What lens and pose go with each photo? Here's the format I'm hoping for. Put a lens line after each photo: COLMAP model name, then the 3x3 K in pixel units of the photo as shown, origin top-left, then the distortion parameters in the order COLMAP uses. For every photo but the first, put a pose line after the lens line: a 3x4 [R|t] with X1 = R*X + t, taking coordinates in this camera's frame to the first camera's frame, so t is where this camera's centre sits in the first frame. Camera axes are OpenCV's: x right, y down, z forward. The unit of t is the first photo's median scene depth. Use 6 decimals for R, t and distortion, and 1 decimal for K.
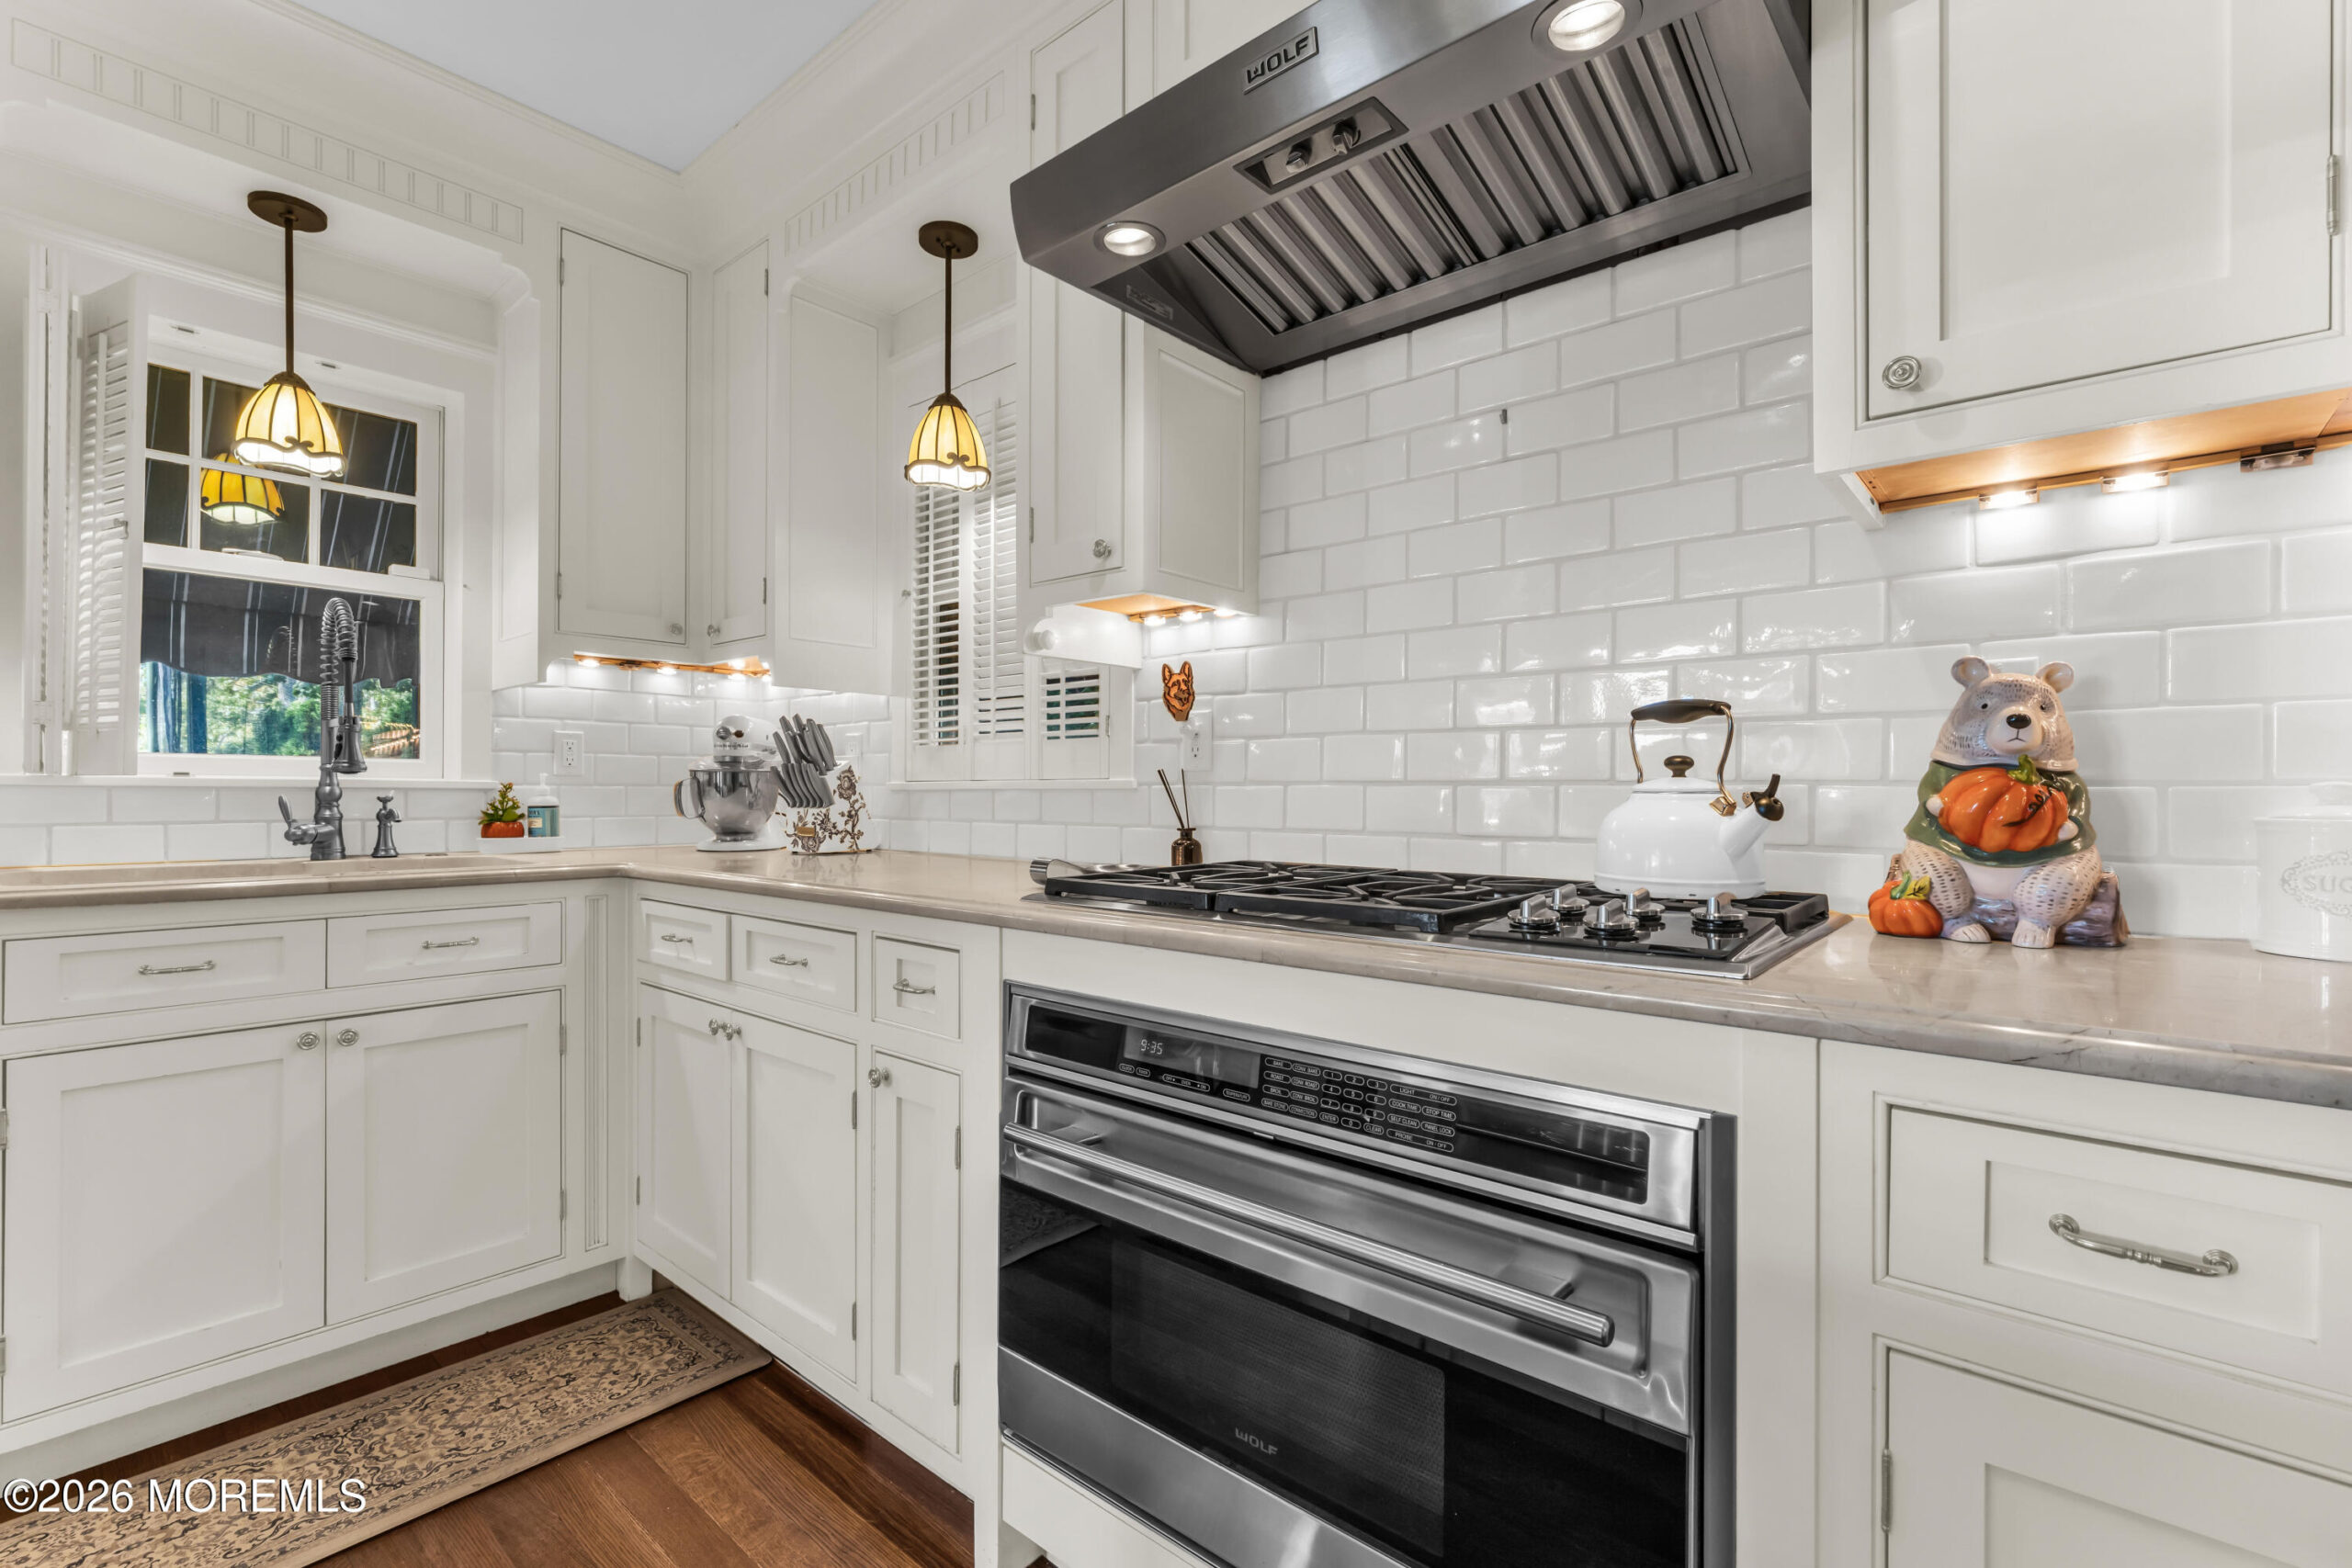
lens RADIAL K [[1042.1, 0, 1173.9], [0, 1042.1, 789.6], [0, 0, 1]] dist [-0.001600, 0.000039]
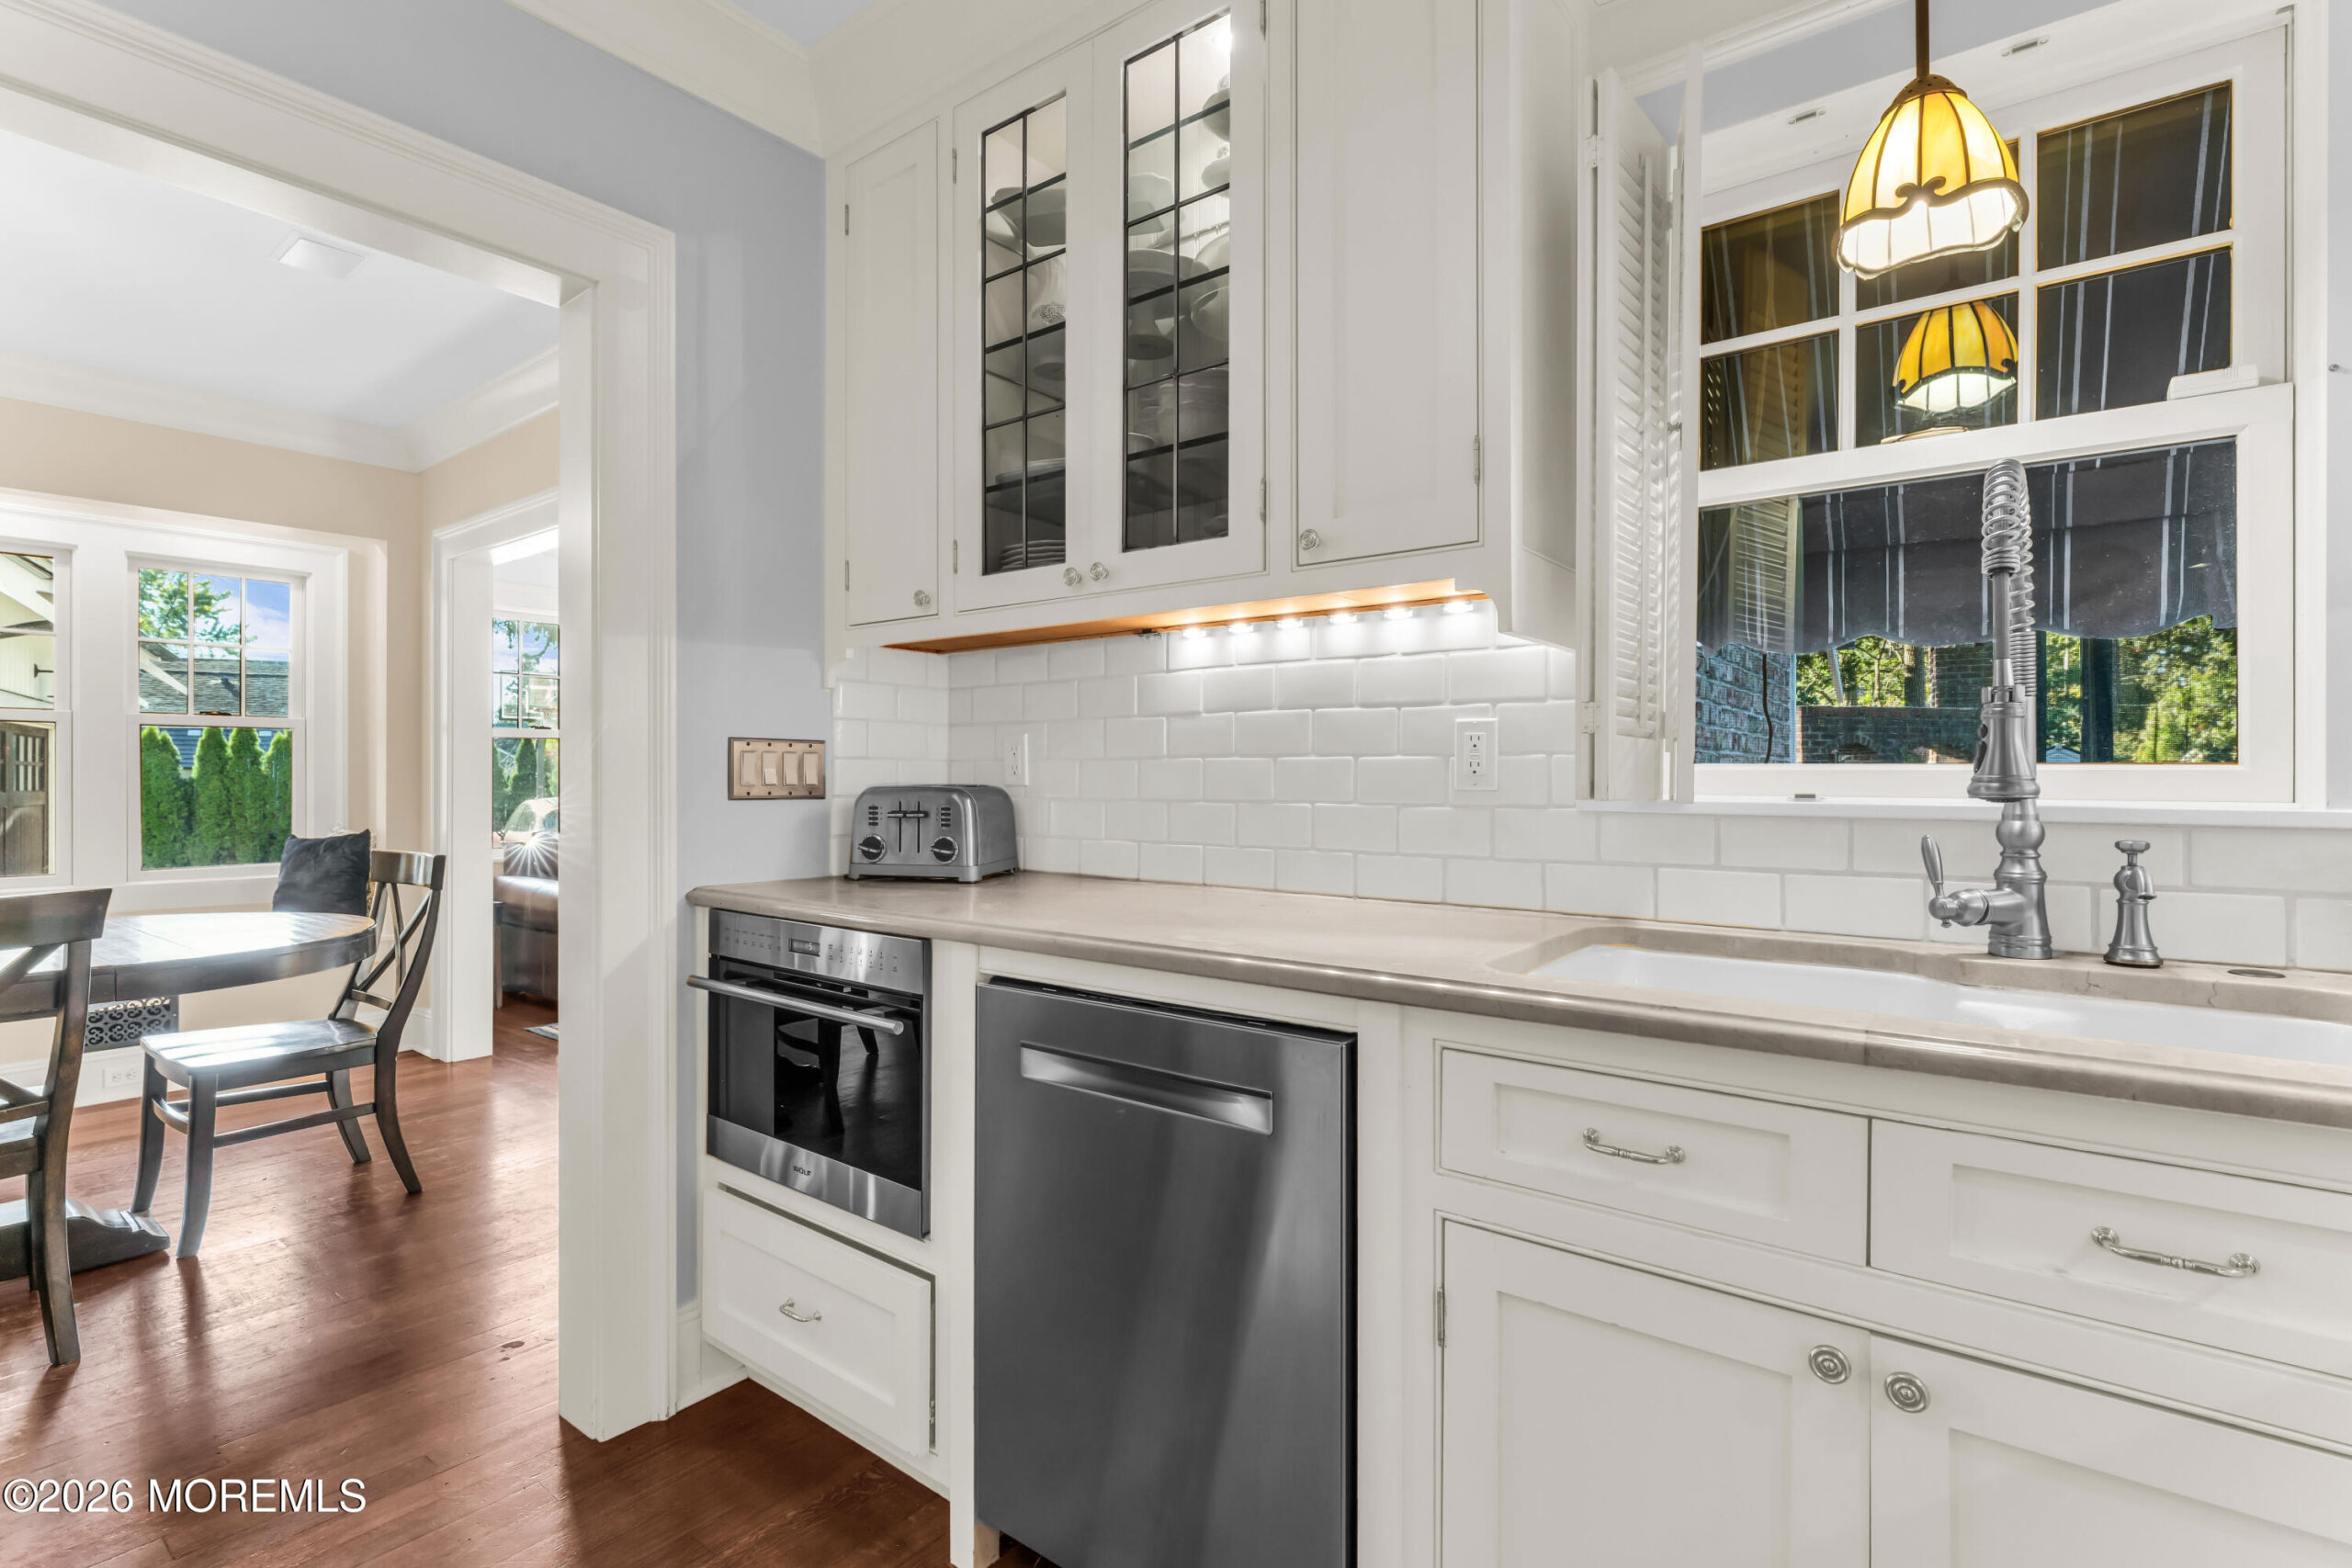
lens RADIAL K [[1095.4, 0, 1173.6], [0, 1095.4, 779.4], [0, 0, 1]] dist [-0.001142, -0.000461]
pose [[0.056894, -0.003152, -0.998375, -0.292707], [0.000654, 0.999995, -0.003120, -0.024737], [0.998380, -0.000475, 0.056896, 0.572717]]
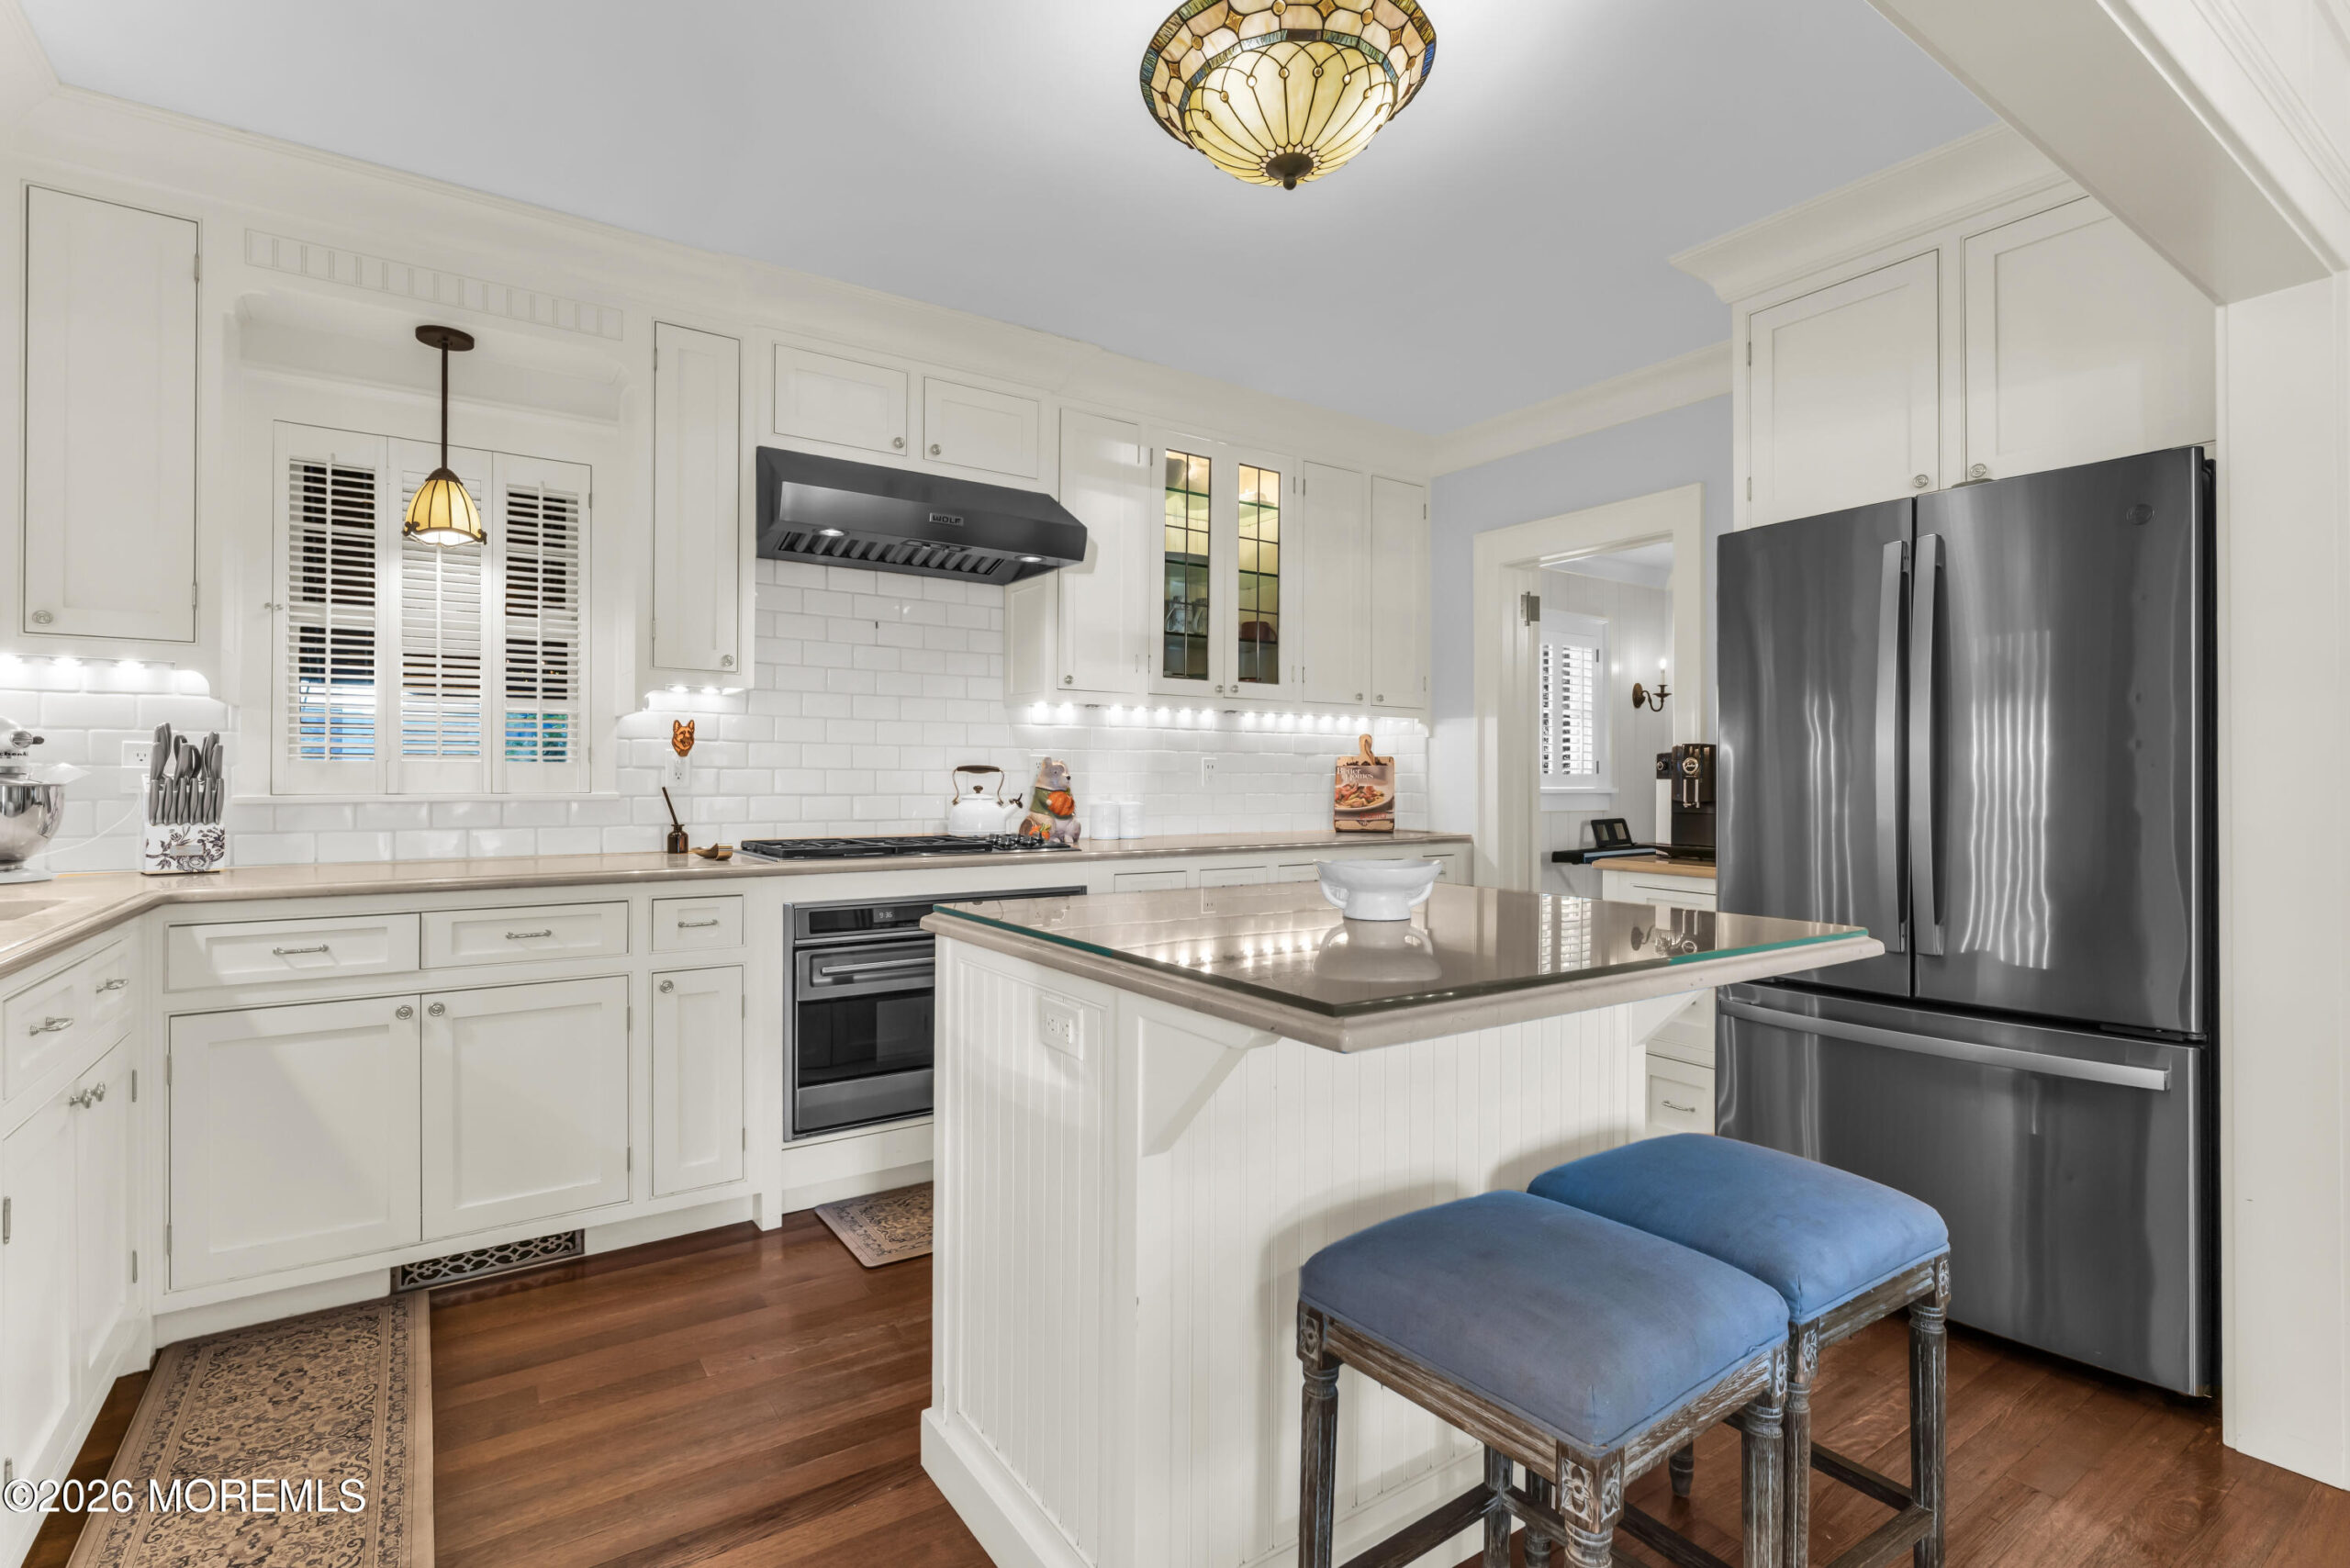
lens RADIAL K [[1094.6, 0, 1172.6], [0, 1094.6, 779.4], [0, 0, 1]] dist [-0.001142, -0.000461]
pose [[0.249118, 0.001623, 0.968472, -1.296268], [-0.001581, 0.999998, -0.001269, -0.027631], [-0.968472, -0.001215, 0.249120, -0.118672]]
